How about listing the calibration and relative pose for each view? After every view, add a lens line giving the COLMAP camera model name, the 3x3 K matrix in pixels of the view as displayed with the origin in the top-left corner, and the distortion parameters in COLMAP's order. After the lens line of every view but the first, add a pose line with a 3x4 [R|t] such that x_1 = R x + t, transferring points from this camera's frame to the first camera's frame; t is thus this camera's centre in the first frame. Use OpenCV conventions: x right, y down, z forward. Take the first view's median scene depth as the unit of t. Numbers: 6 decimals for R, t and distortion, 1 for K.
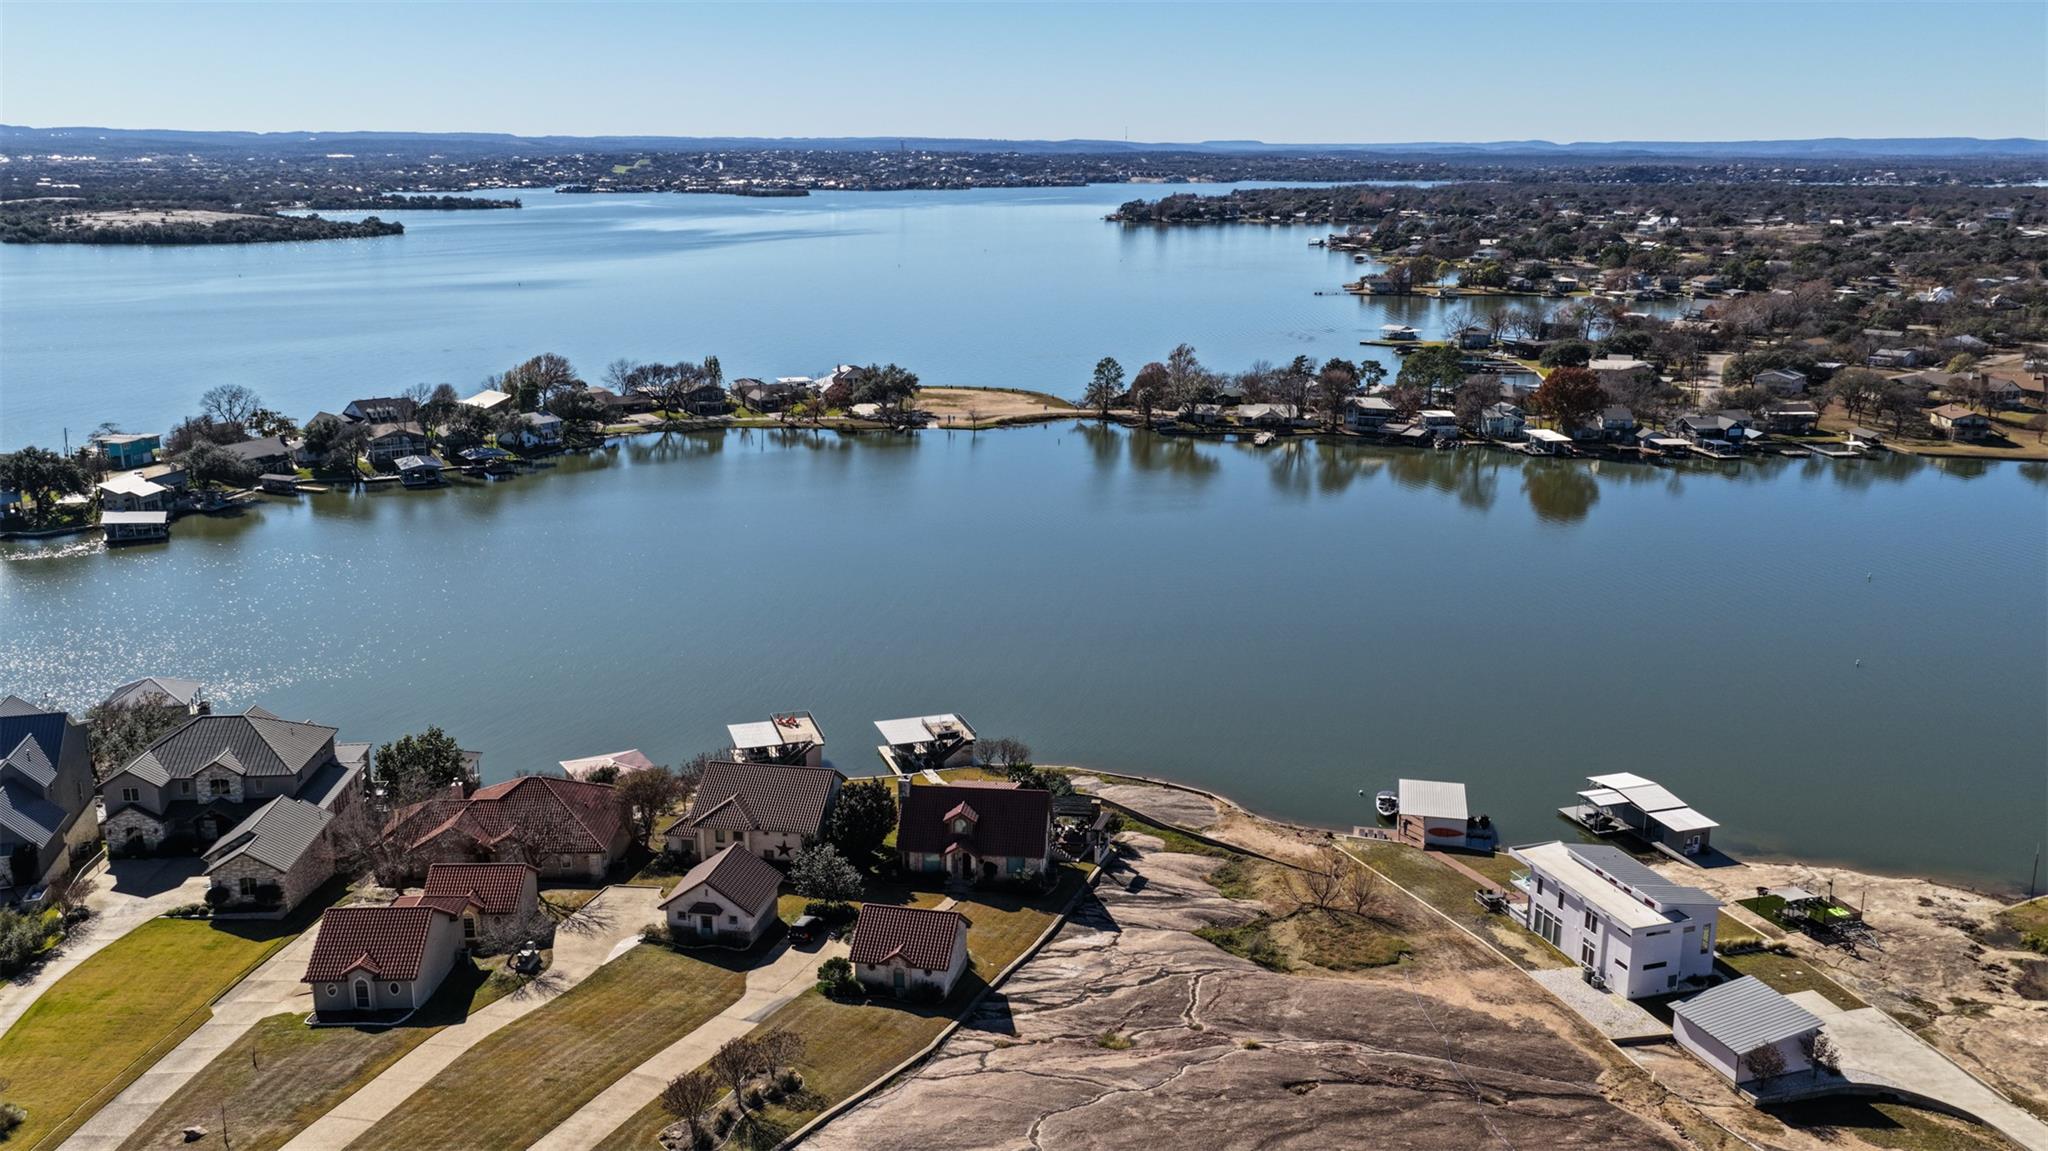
lens RADIAL K [[1690.9, 0, 1024.0], [0, 1690.9, 575.5], [0, 0, 1]] dist [-0.017524, 0.048762]
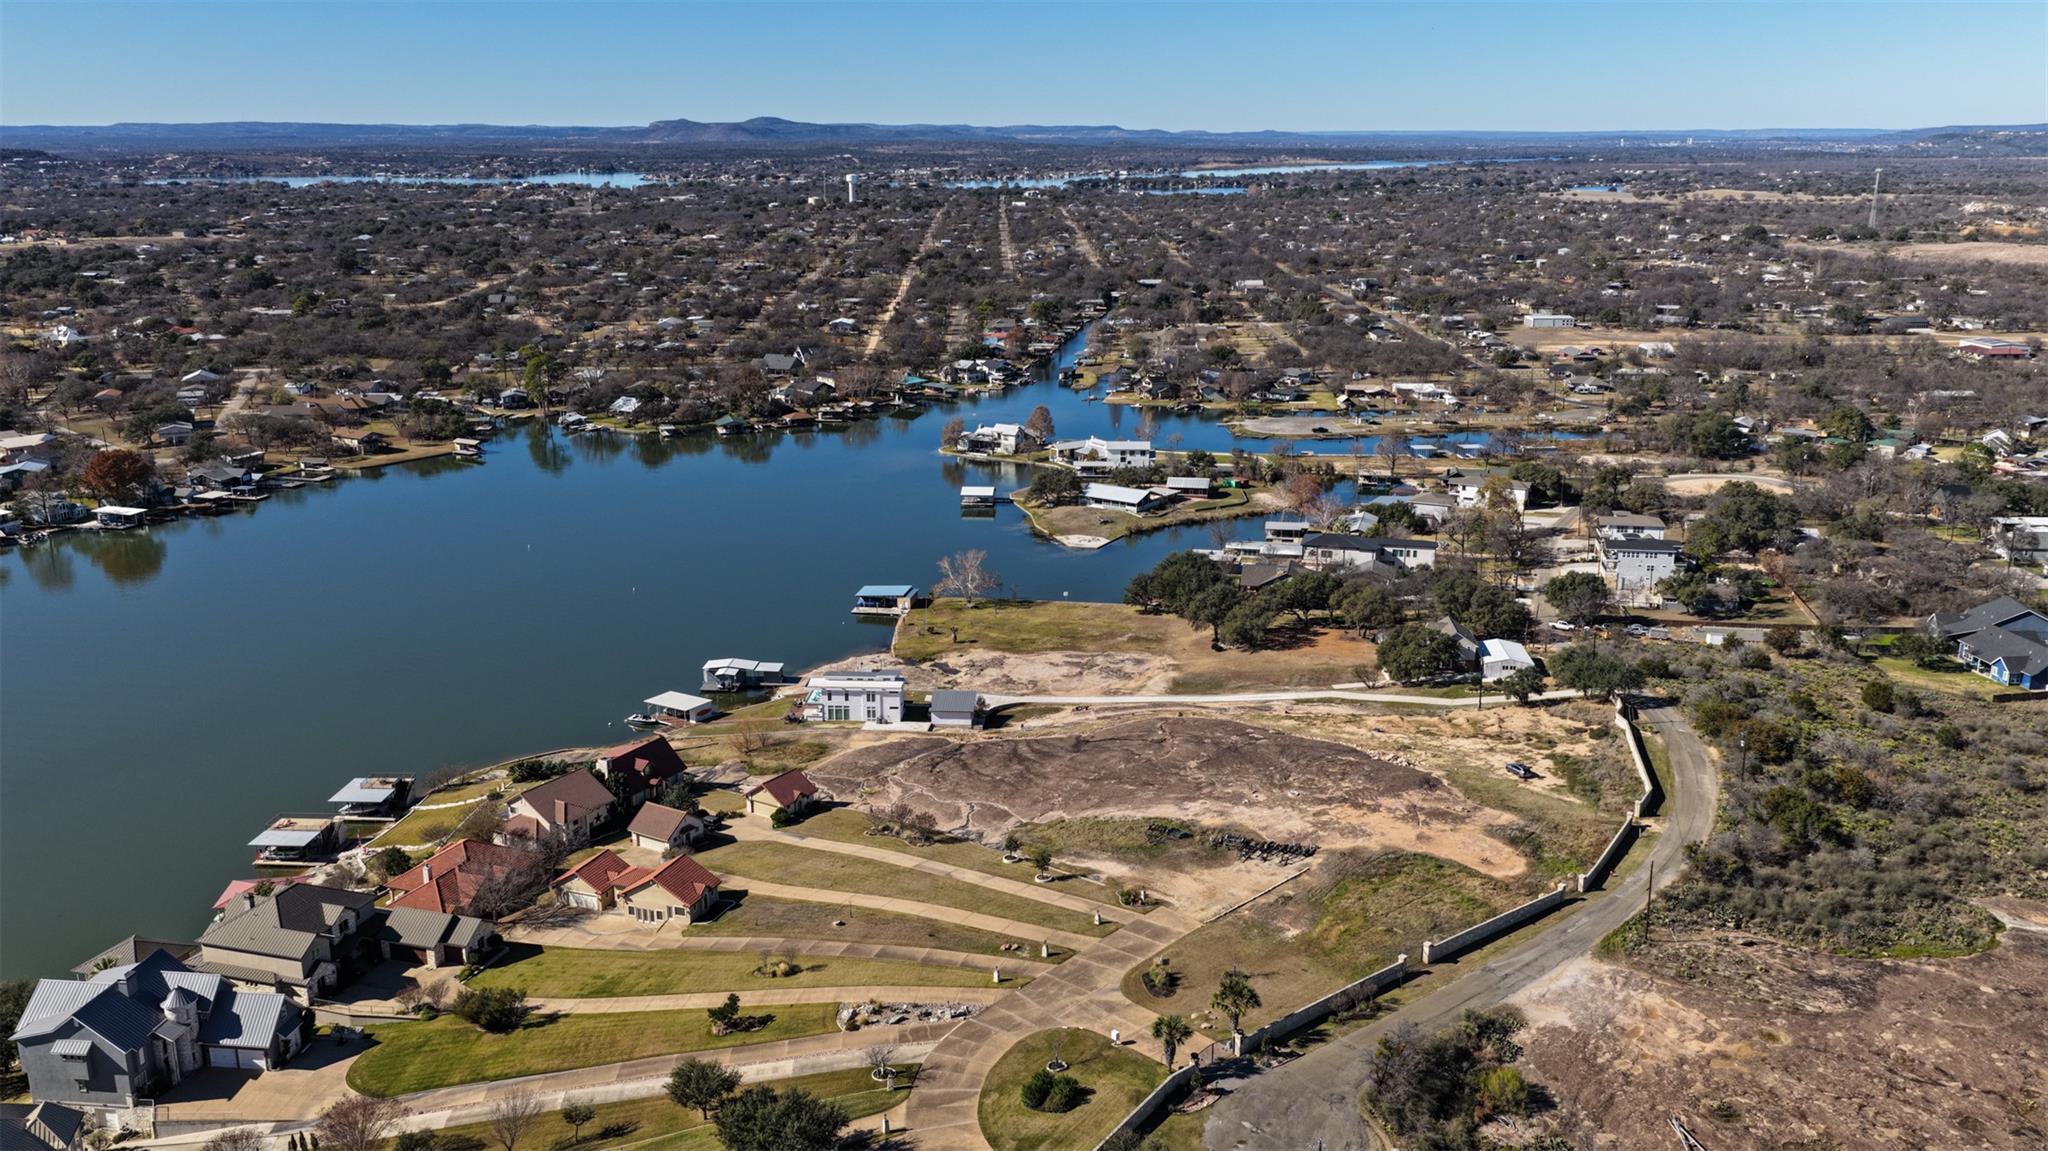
lens RADIAL K [[1690.9, 0, 1024.0], [0, 1690.9, 575.5], [0, 0, 1]] dist [-0.017524, 0.048762]
pose [[0.368879, -0.237688, 0.898572, -0.469759], [0.229443, 0.960118, 0.159778, -0.076041], [-0.900713, 0.147232, 0.408704, -0.021366]]
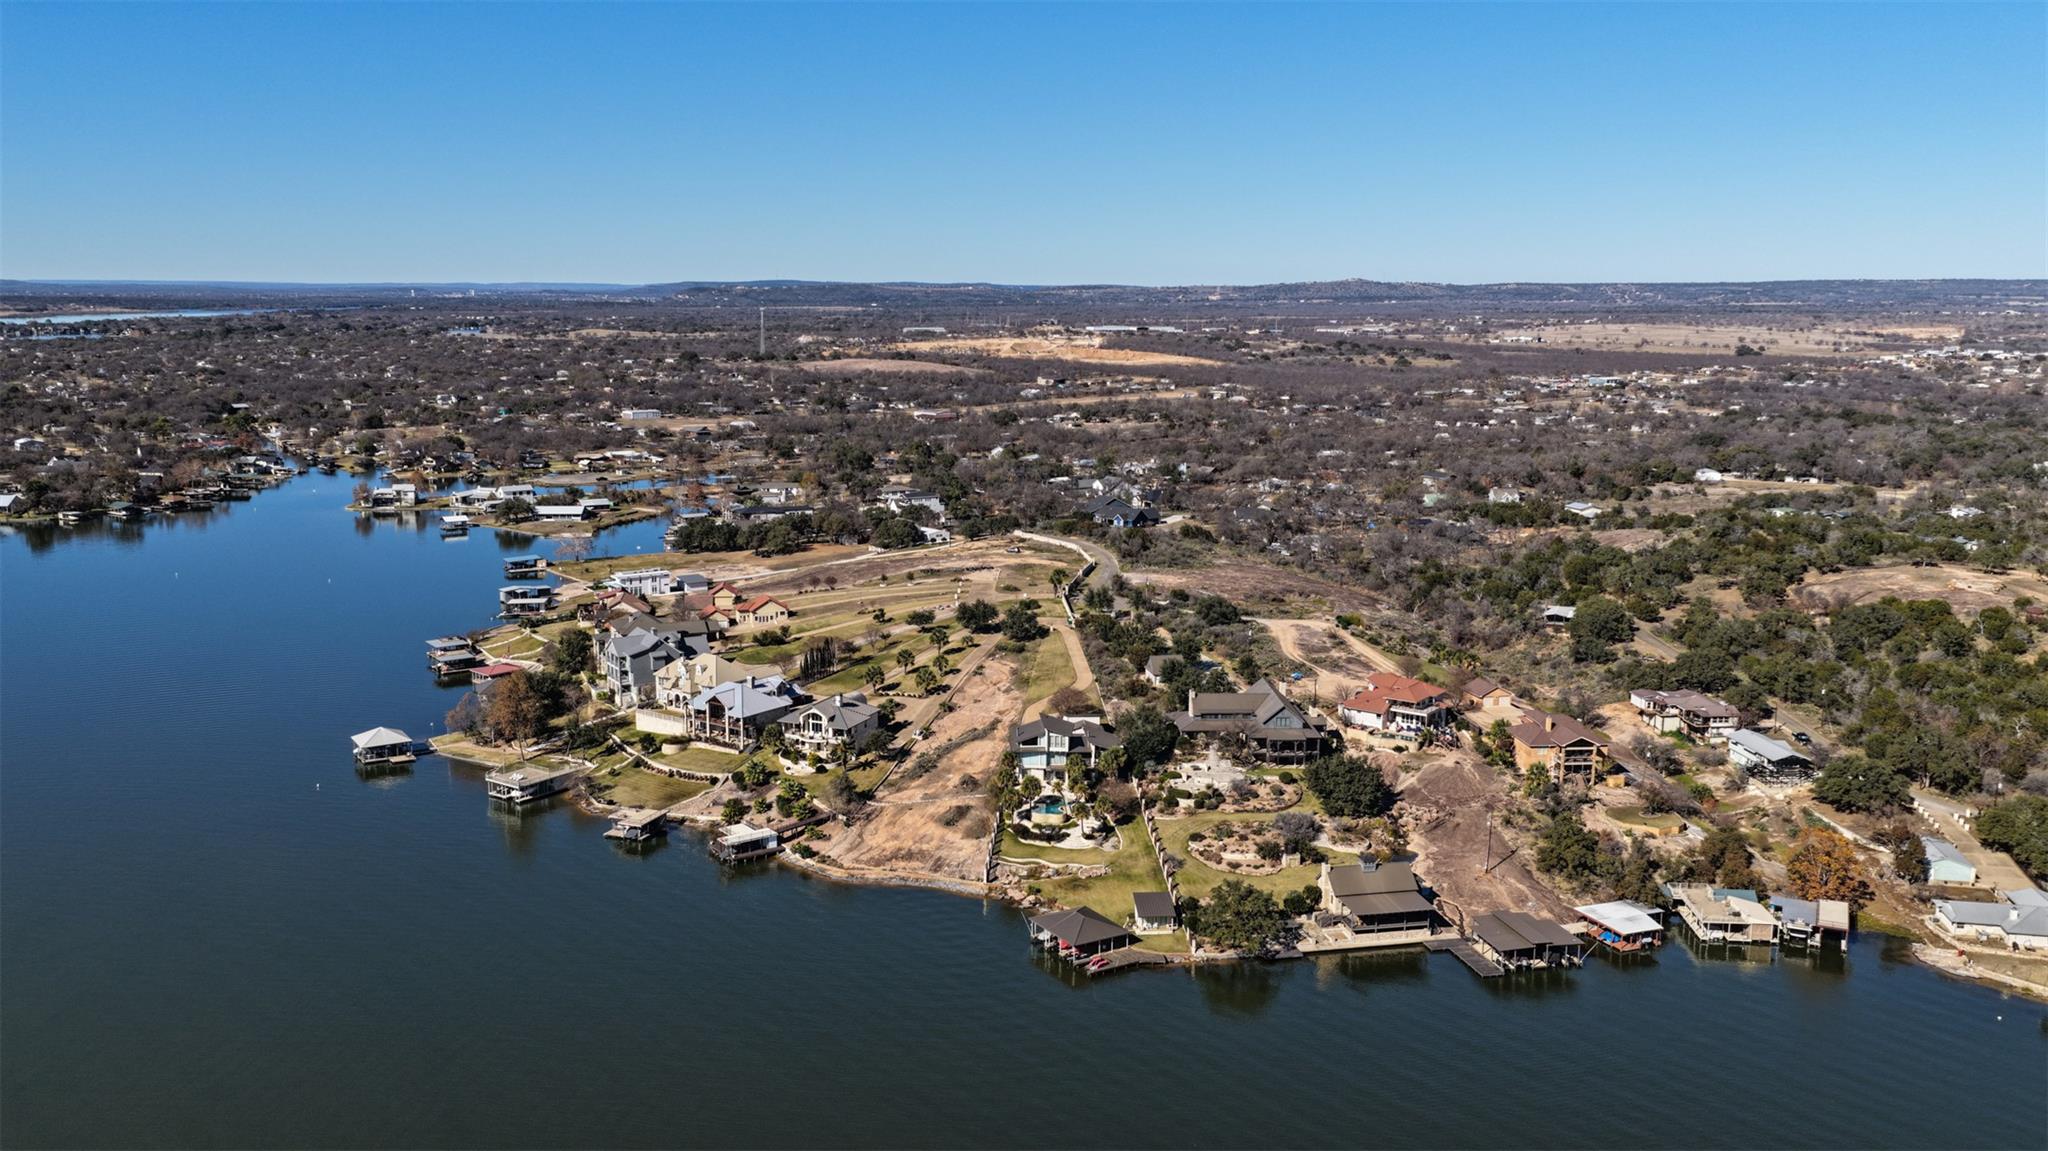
lens RADIAL K [[1690.9, 0, 1024.0], [0, 1690.9, 575.5], [0, 0, 1]] dist [-0.017524, 0.048762]
pose [[-0.307670, -0.162702, 0.937479, -1.071820], [0.225205, 0.944824, 0.237886, -0.158388], [-0.924458, 0.284315, -0.254053, 0.379450]]
